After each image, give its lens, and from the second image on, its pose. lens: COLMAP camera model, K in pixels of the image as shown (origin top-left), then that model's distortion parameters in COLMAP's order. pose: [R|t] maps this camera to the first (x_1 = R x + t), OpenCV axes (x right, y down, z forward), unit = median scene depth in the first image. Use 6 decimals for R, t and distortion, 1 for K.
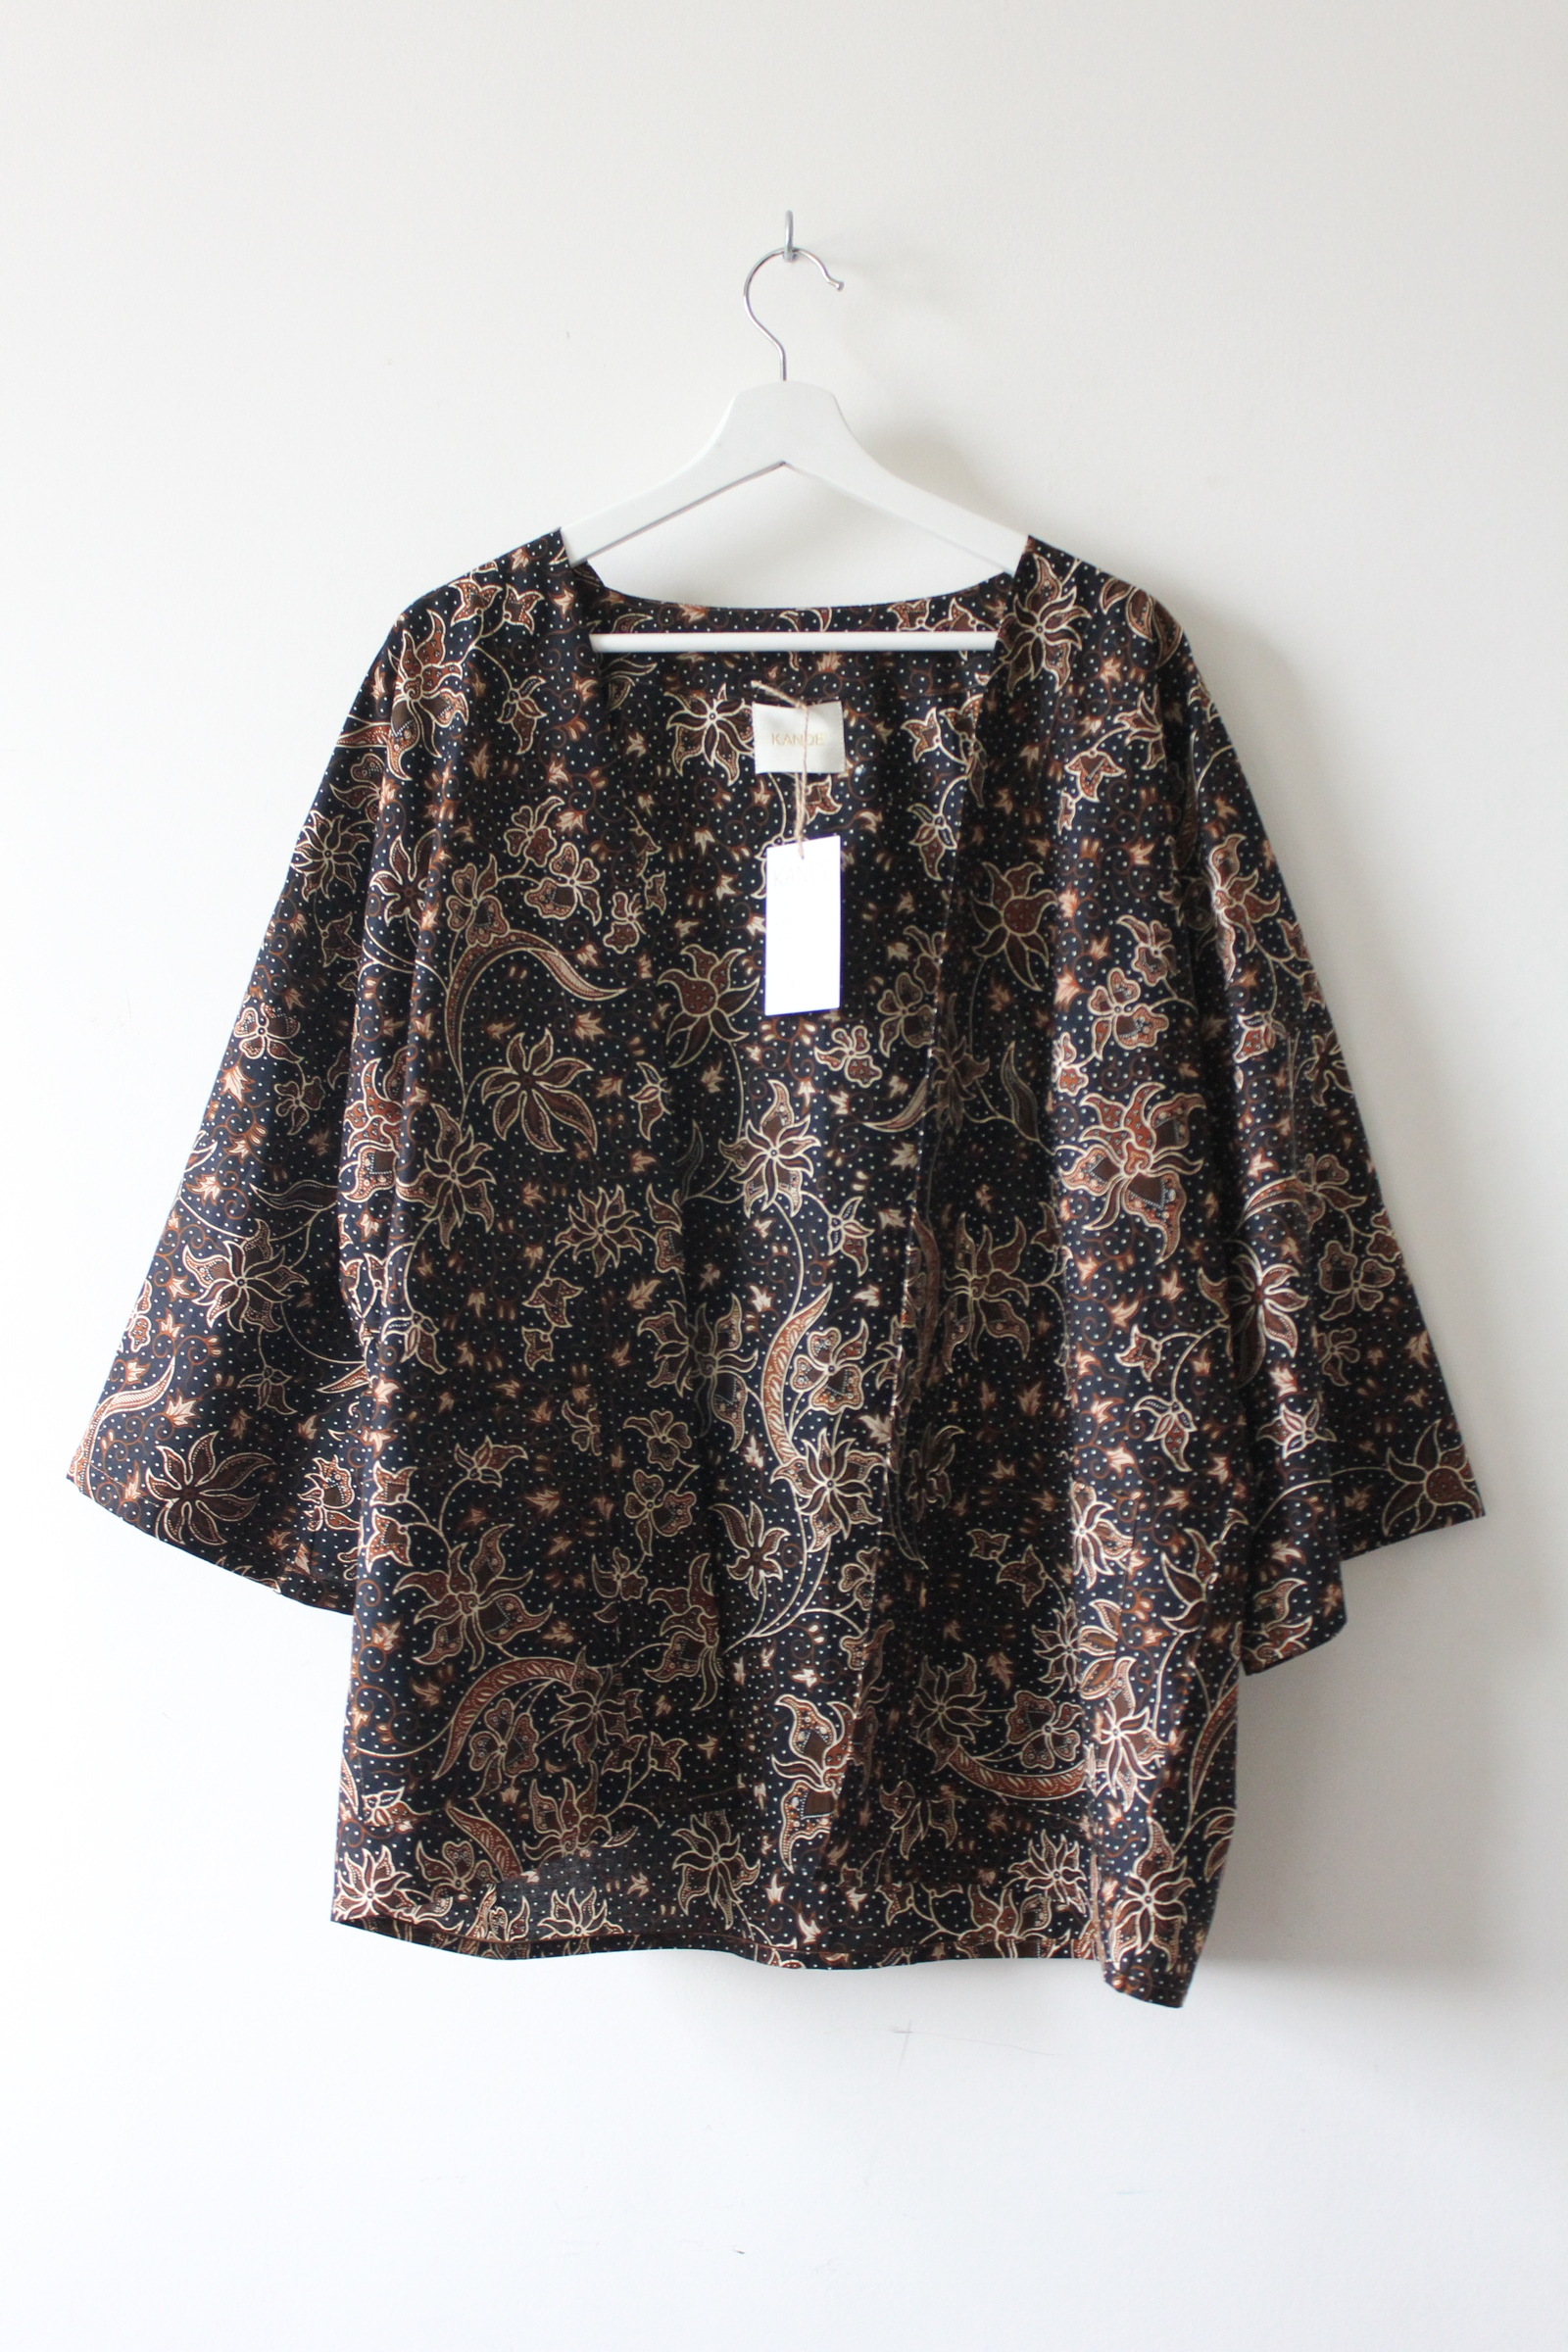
lens RADIAL K [[2312.5, 0, 791.9], [0, 2312.5, 1186.9], [0, 0, 1]] dist [-0.063417, 0.000000]
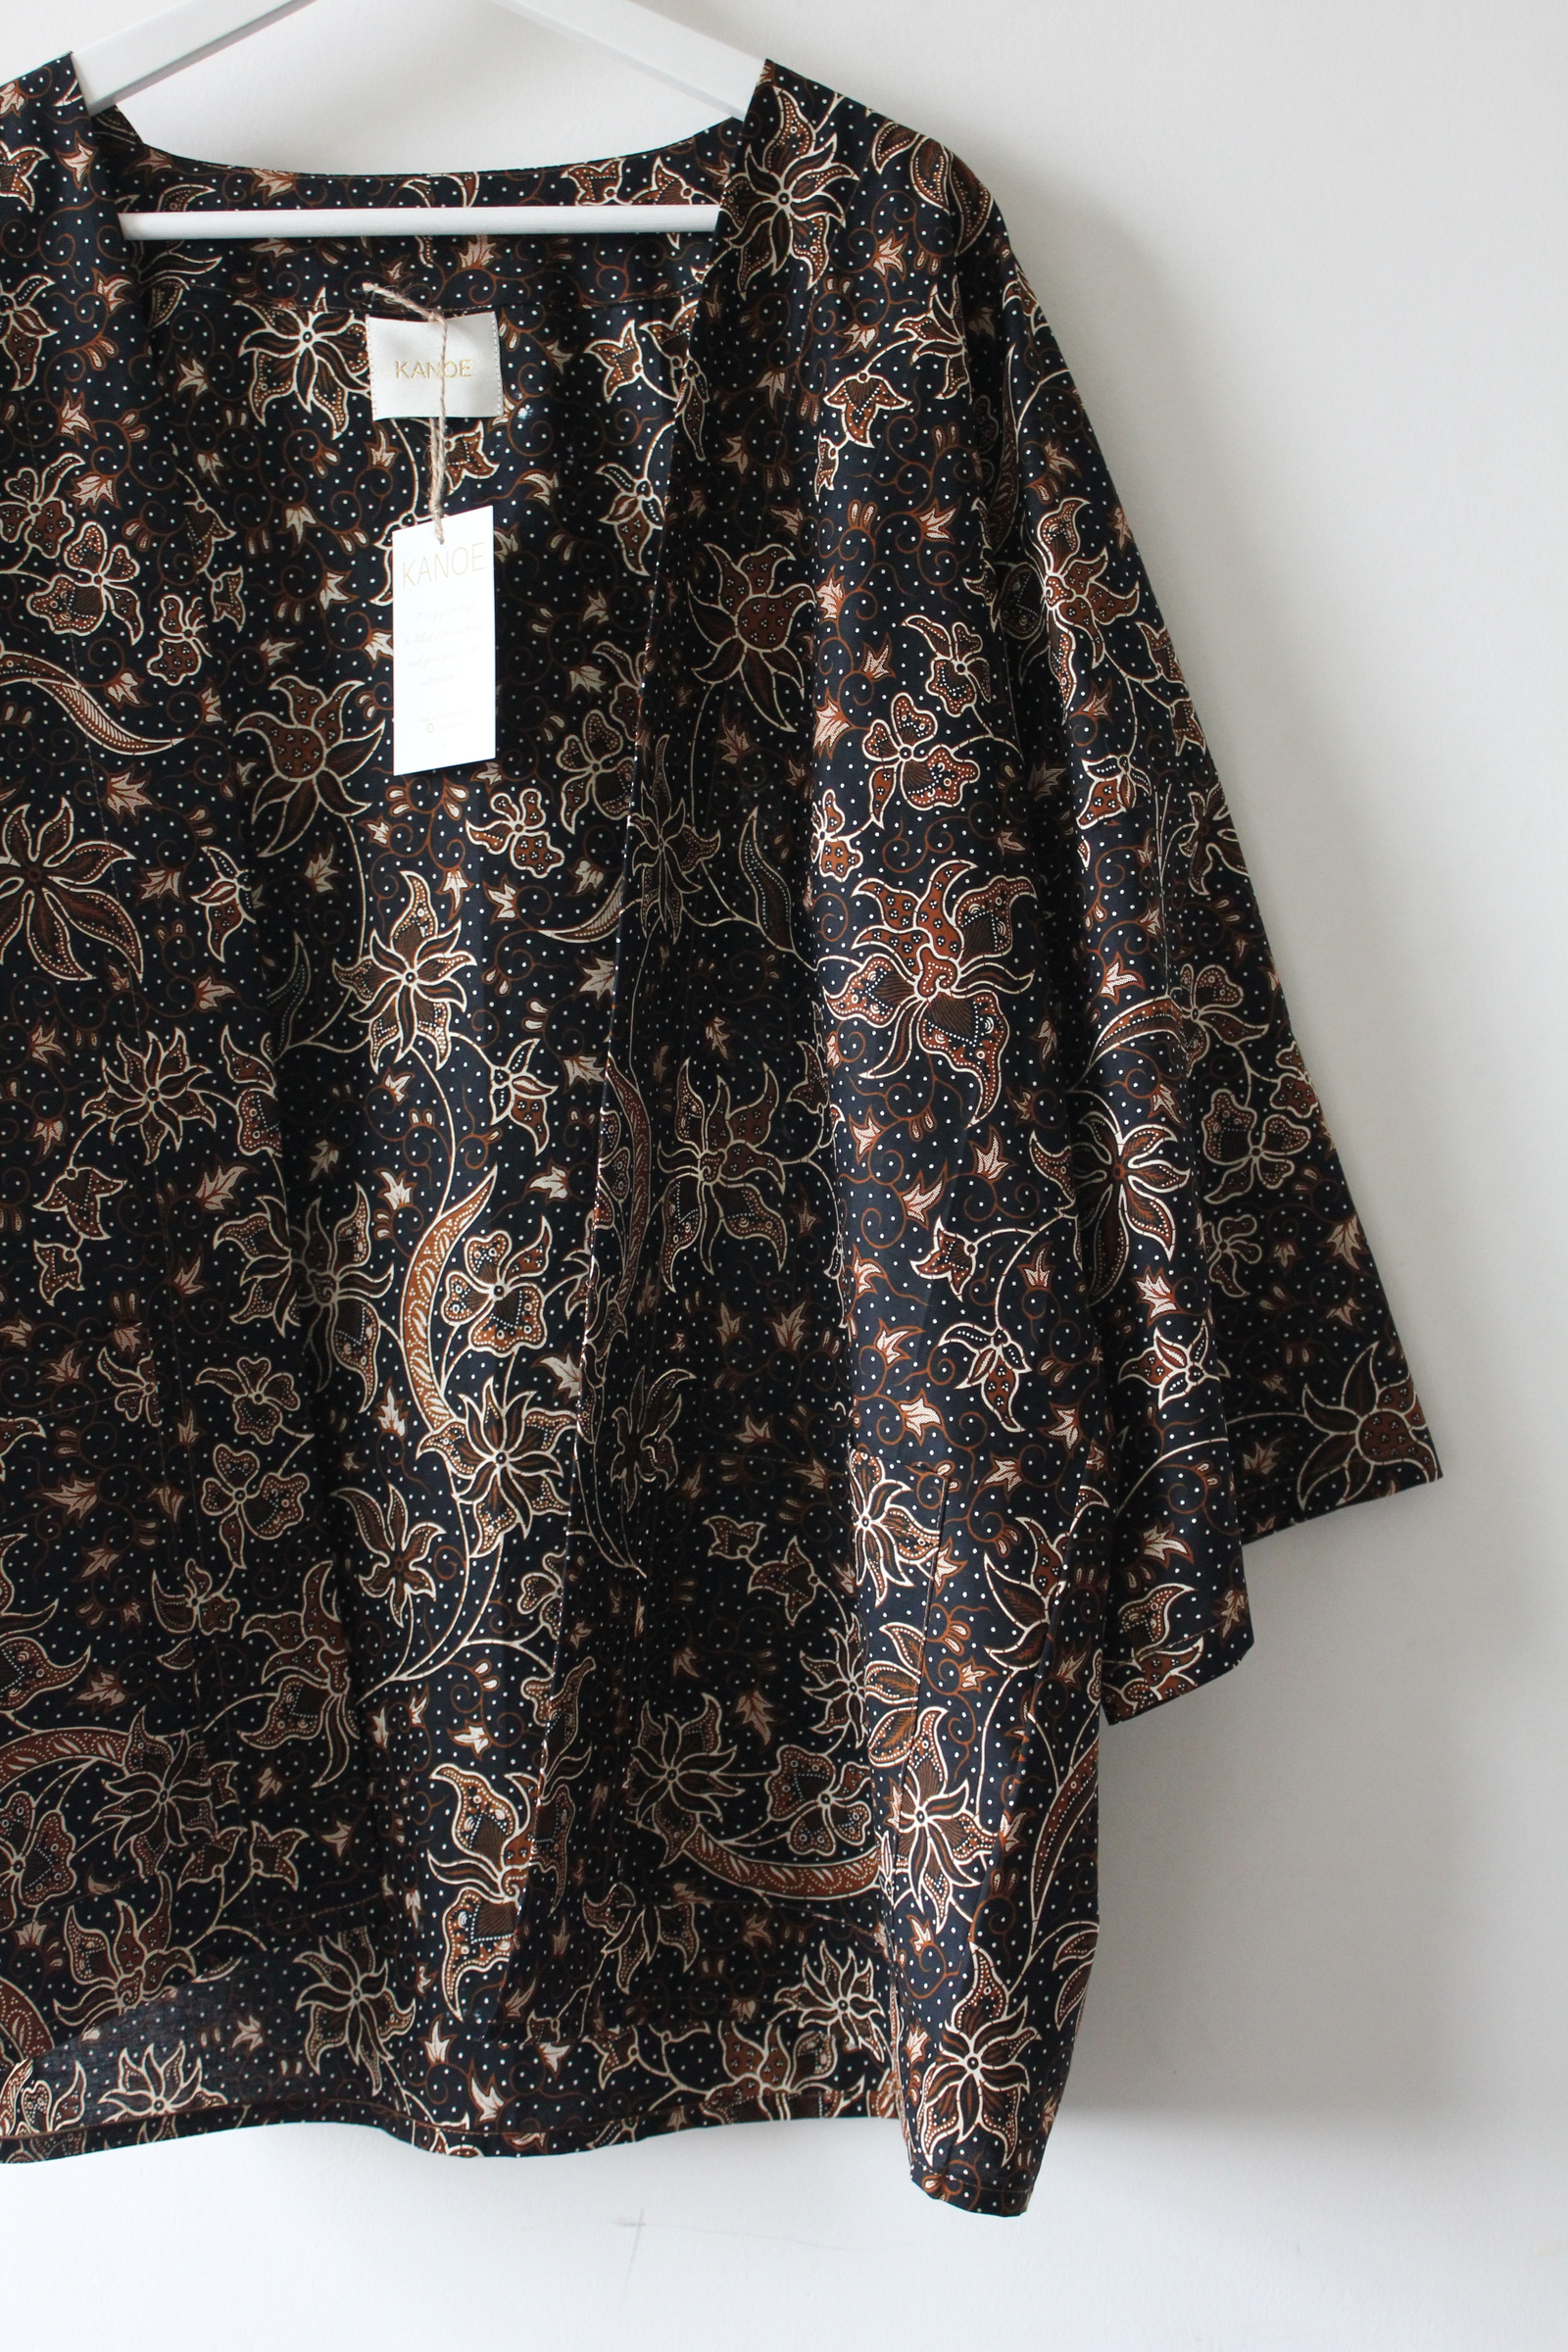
lens RADIAL K [[1969.7, 0, 776.2], [0, 1969.7, 1153.2], [0, 0, 1]] dist [-0.017571, -0.001828]
pose [[0.998414, -0.021759, 0.051921, 0.069482], [0.019774, 0.999065, 0.038442, 0.017215], [-0.052709, -0.037354, 0.997911, 0.414248]]
